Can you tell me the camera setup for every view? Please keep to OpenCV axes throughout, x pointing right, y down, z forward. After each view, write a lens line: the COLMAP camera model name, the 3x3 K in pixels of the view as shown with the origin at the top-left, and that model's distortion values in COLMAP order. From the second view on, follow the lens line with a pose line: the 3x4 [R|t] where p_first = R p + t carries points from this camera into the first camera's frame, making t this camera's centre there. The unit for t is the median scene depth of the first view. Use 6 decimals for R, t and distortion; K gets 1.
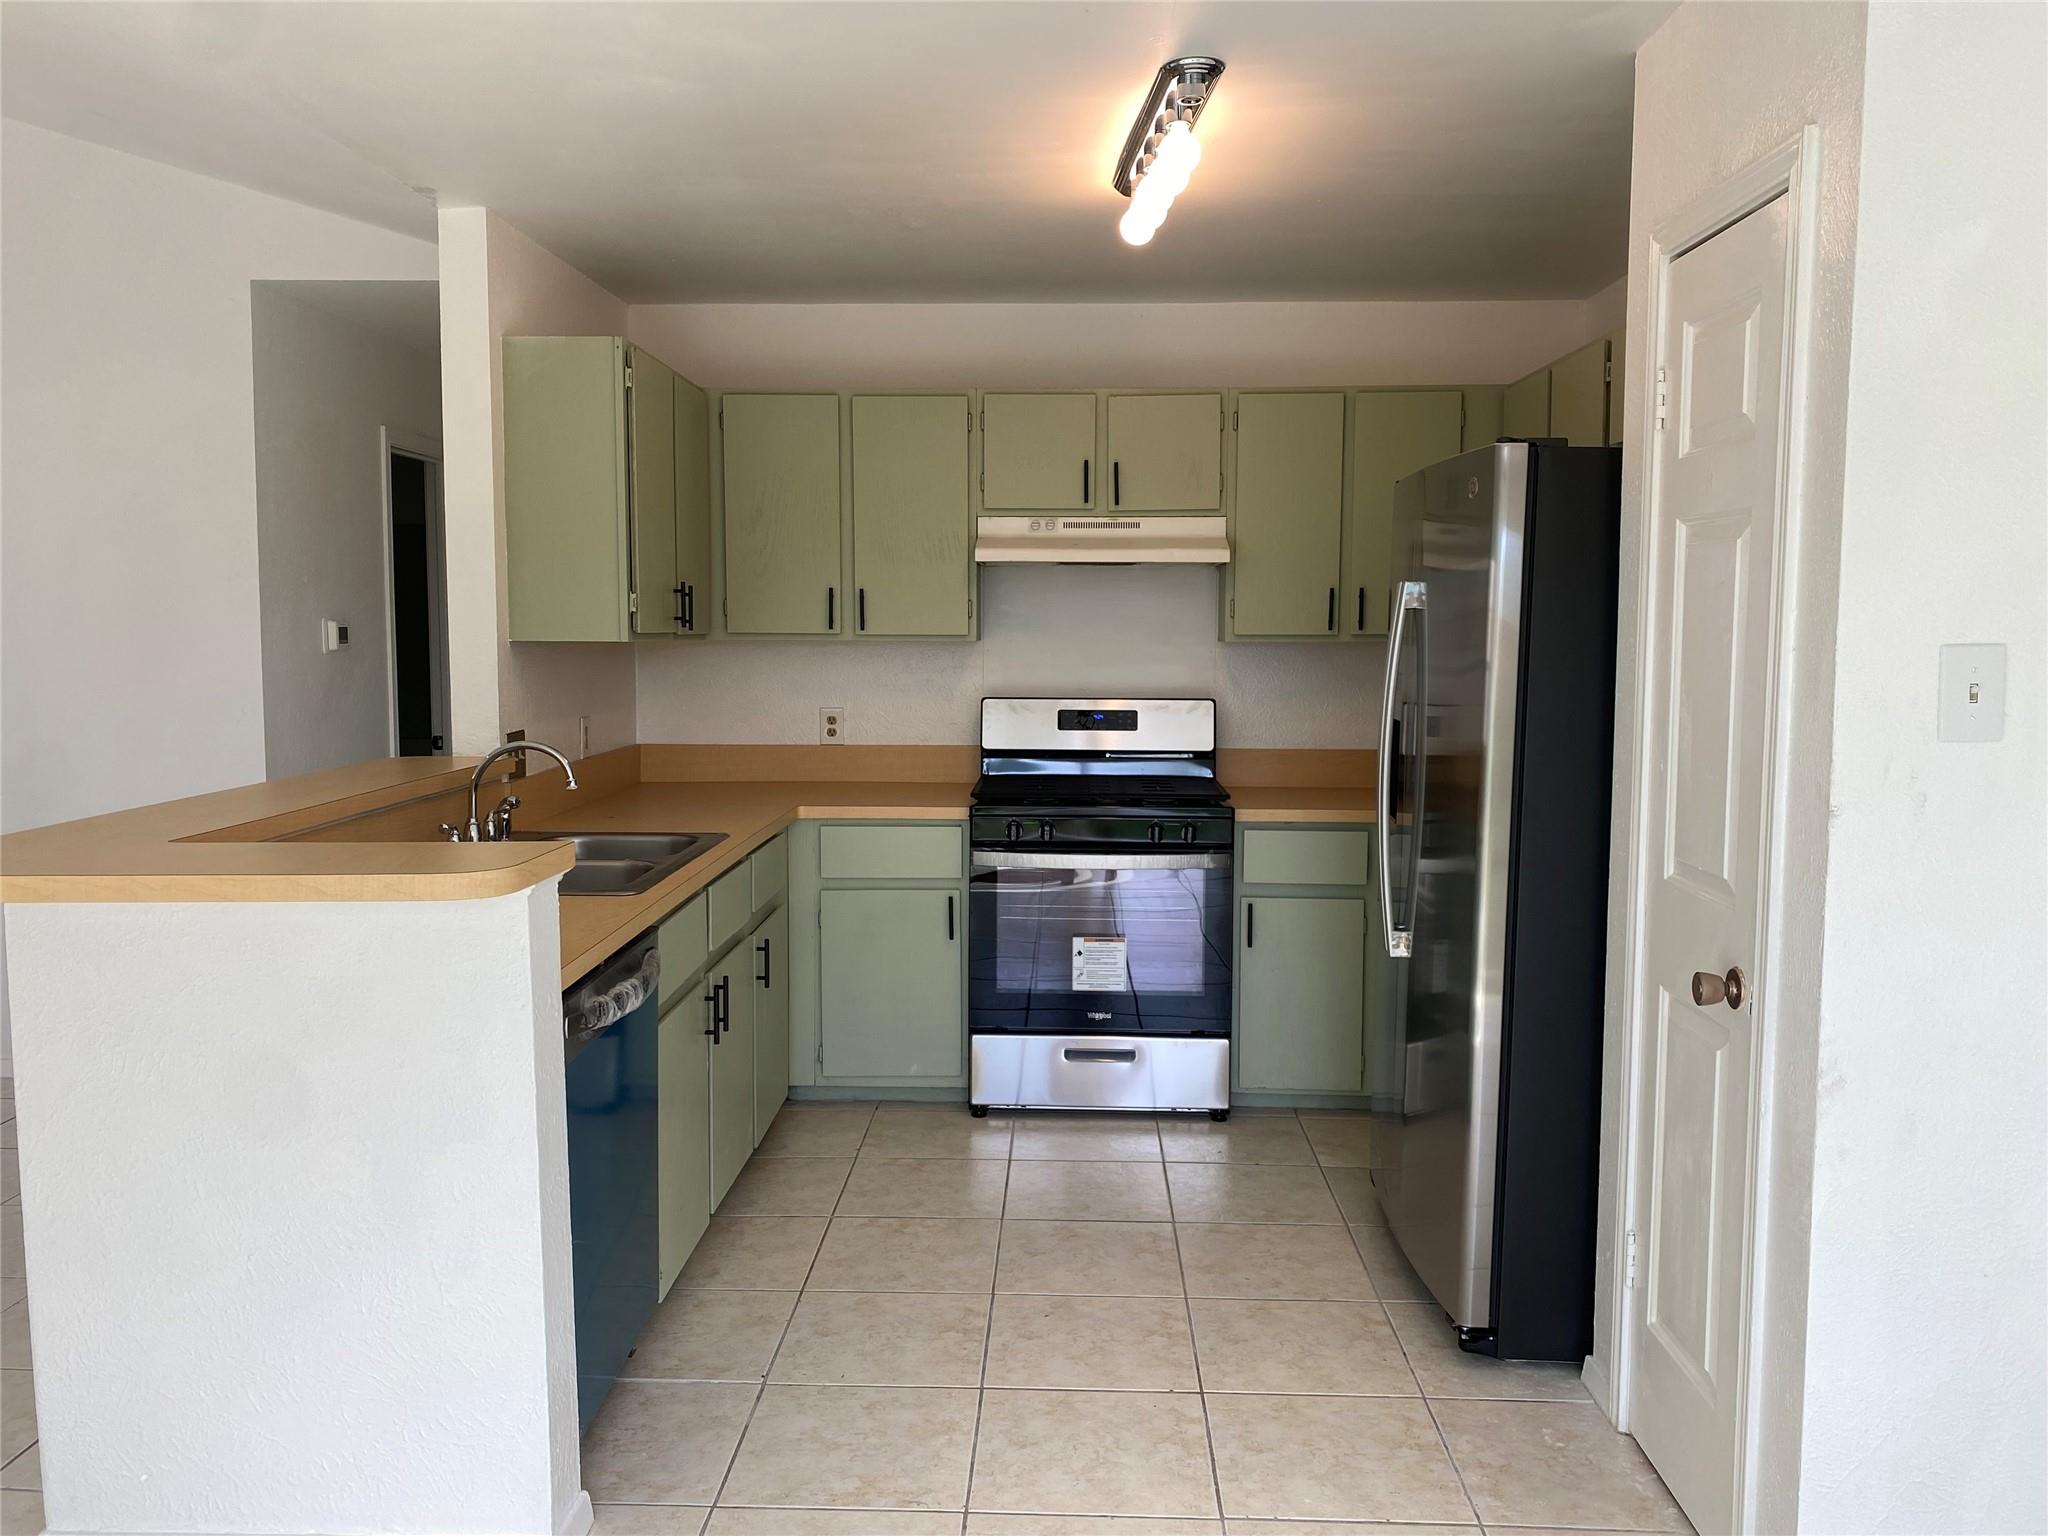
lens RADIAL K [[1514.2, 0, 1029.9], [0, 1514.2, 762.7], [0, 0, 1]] dist [0.015287, 0.001196]
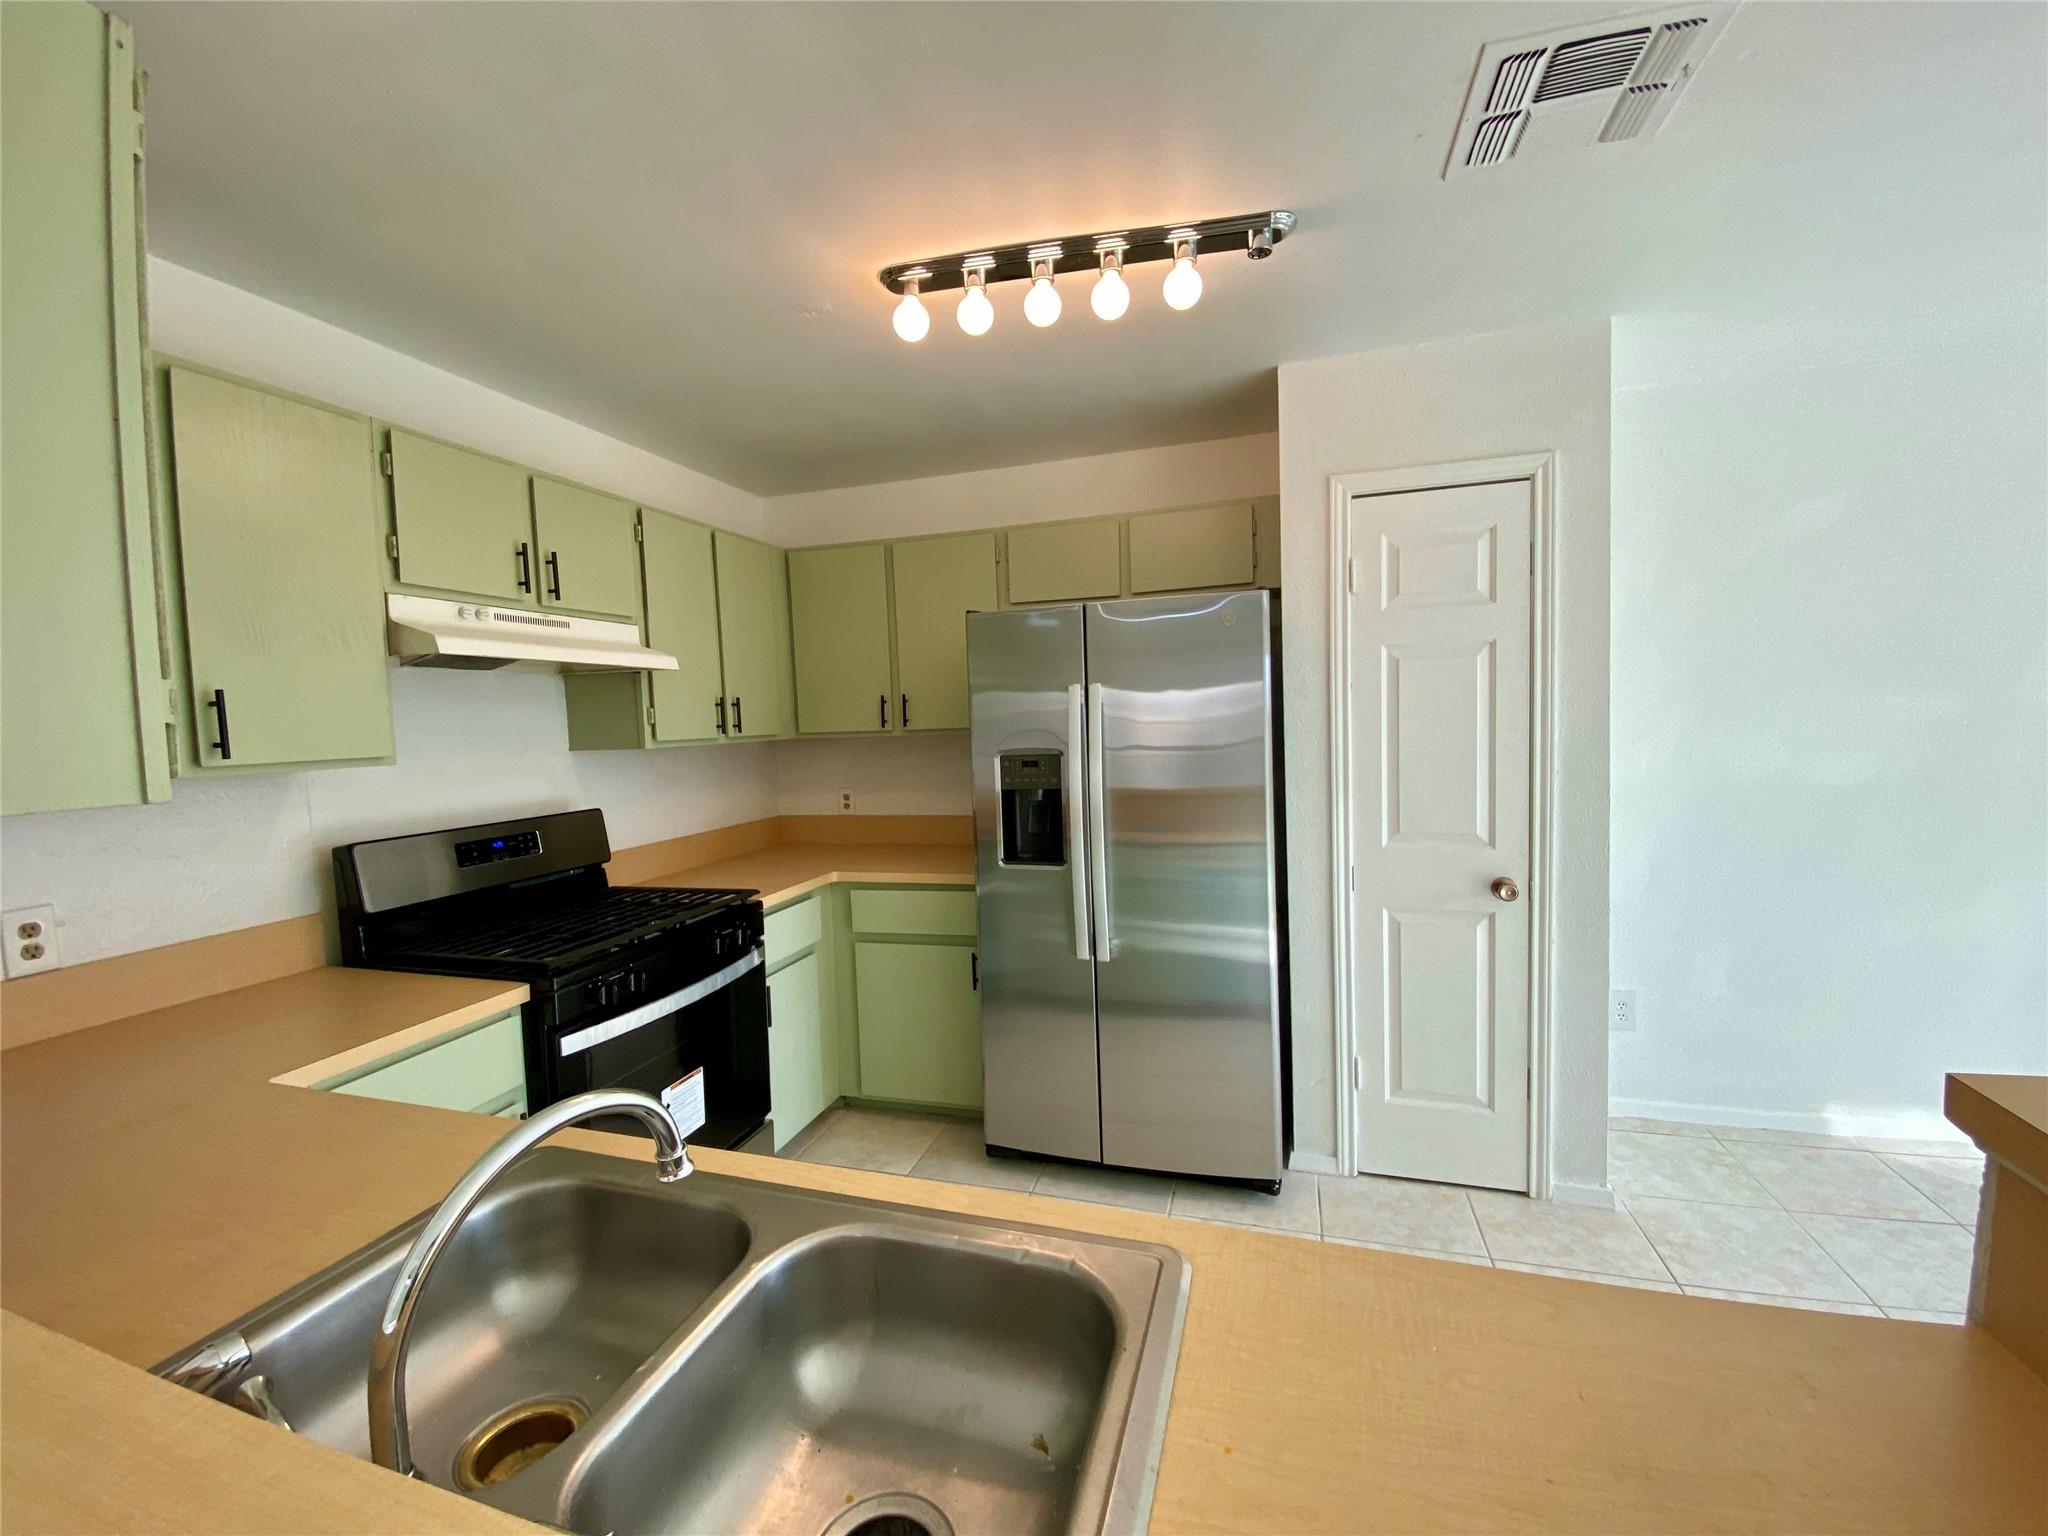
lens RADIAL K [[833.5, 0, 1021.5], [0, 833.5, 763.6], [0, 0, 1]] dist [-0.003948, -0.005619]
pose [[0.270795, -0.066657, 0.960326, -0.338720], [0.124321, 0.991667, 0.033776, -0.057669], [-0.954575, 0.110242, 0.276826, 0.613252]]
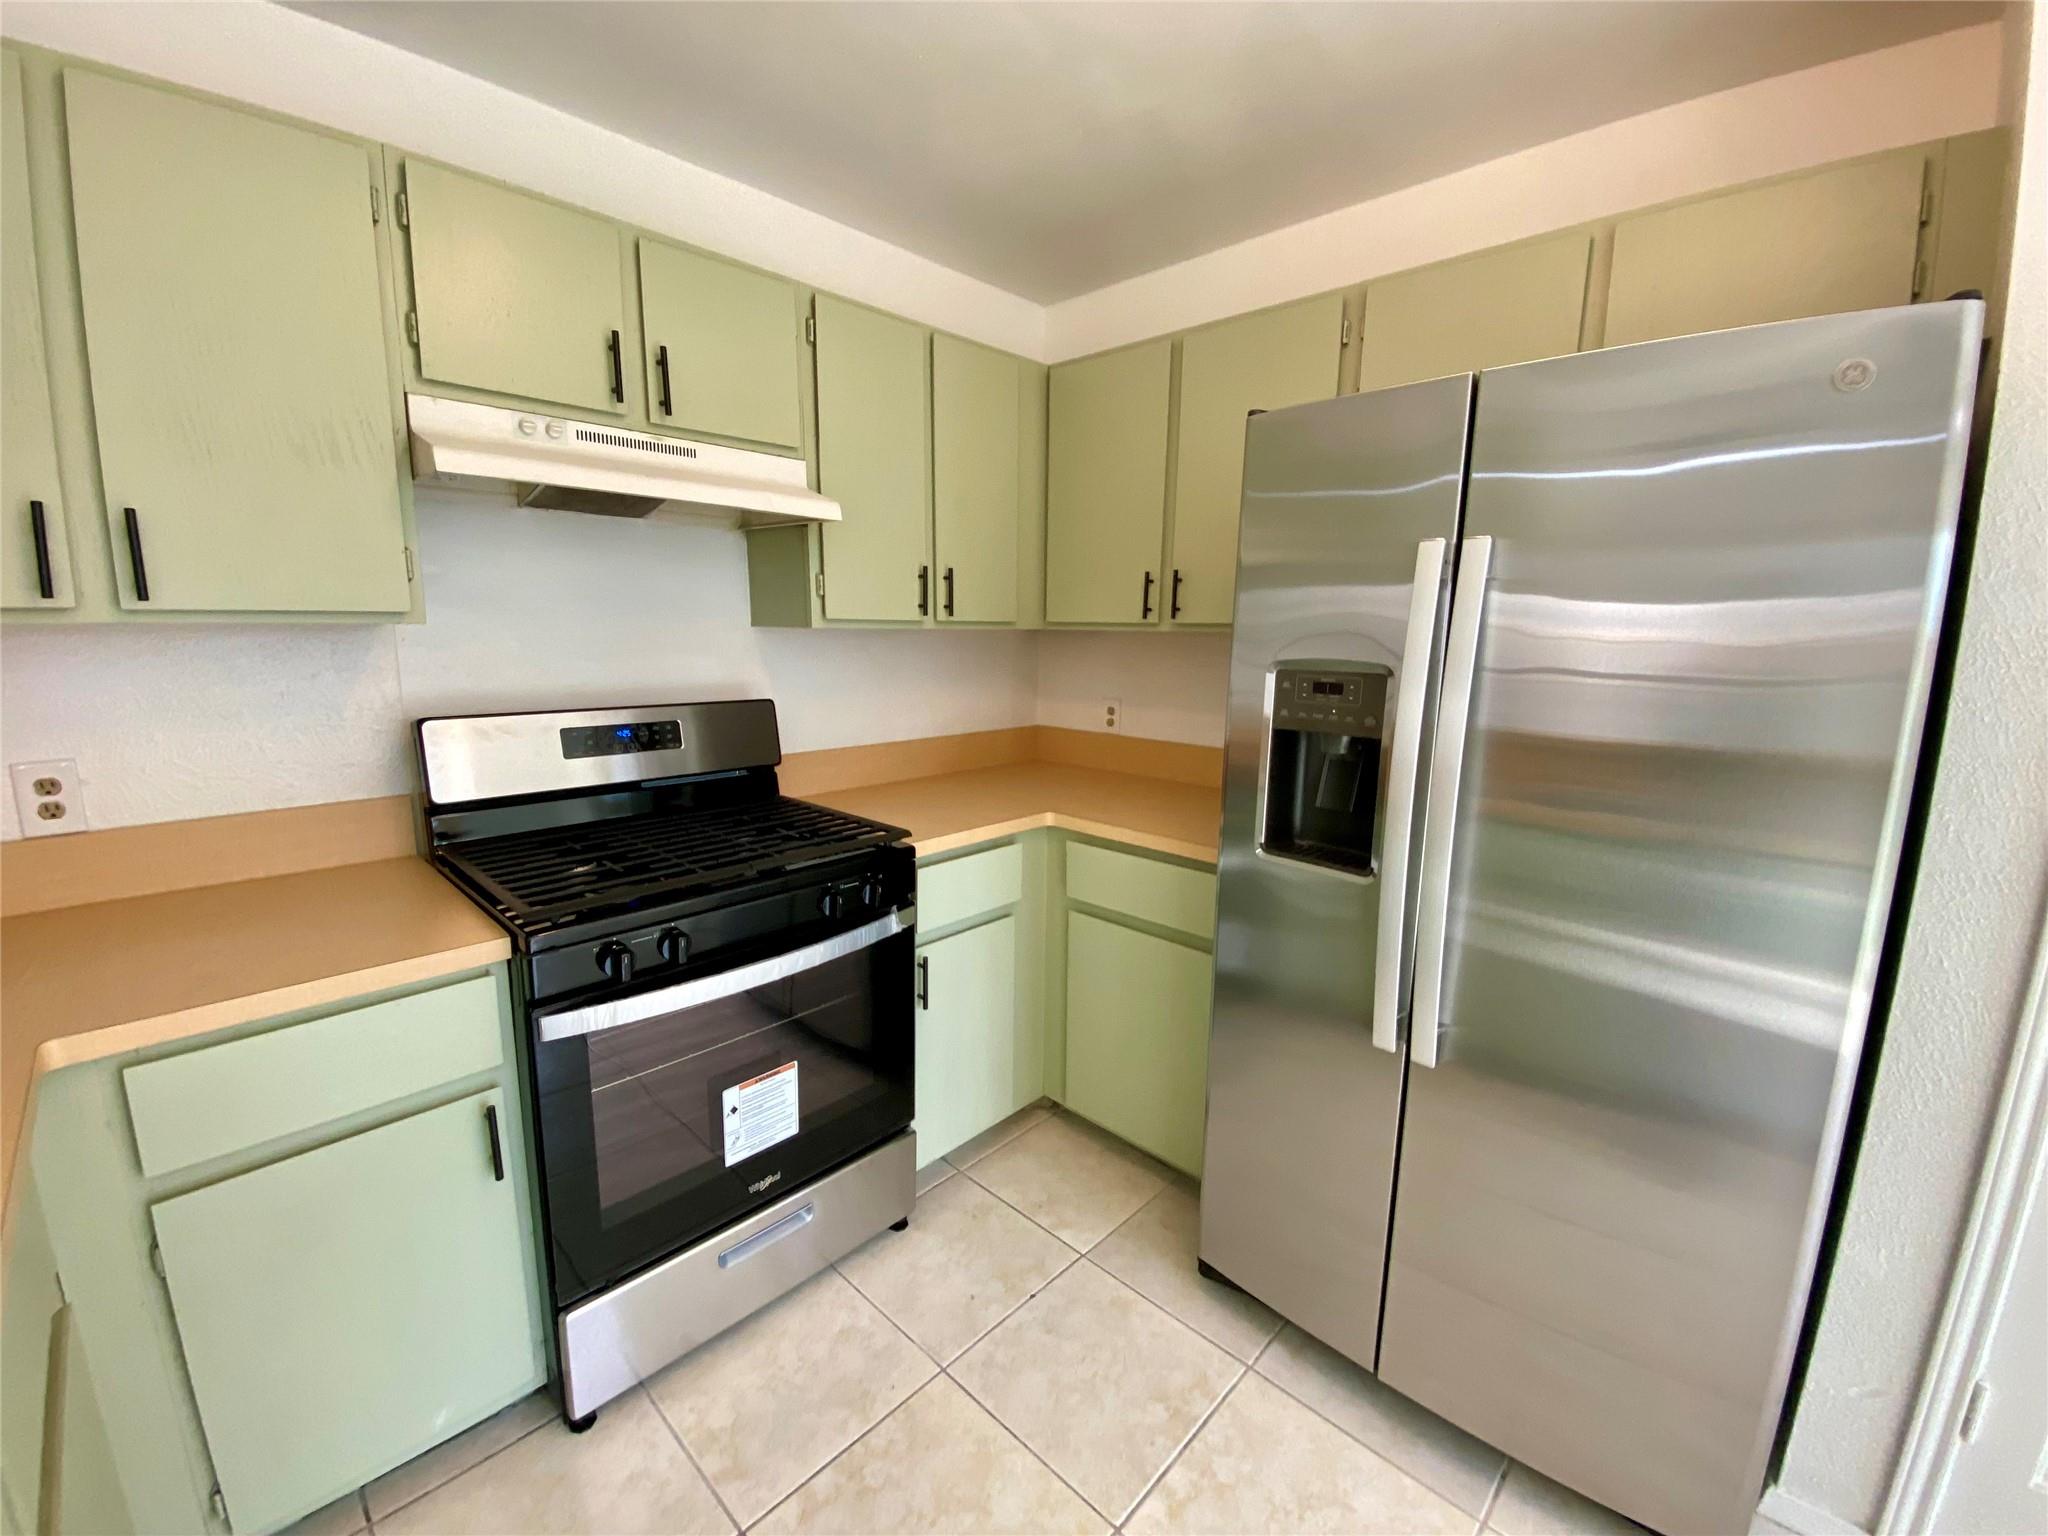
lens RADIAL K [[833.5, 0, 1014.5], [0, 833.5, 770.3], [0, 0, 1]] dist [-0.003948, -0.005619]
pose [[0.673716, -0.121080, 0.729004, -0.121543], [0.056277, 0.992028, 0.112756, -0.049418], [-0.736845, -0.034939, 0.675159, 0.636519]]
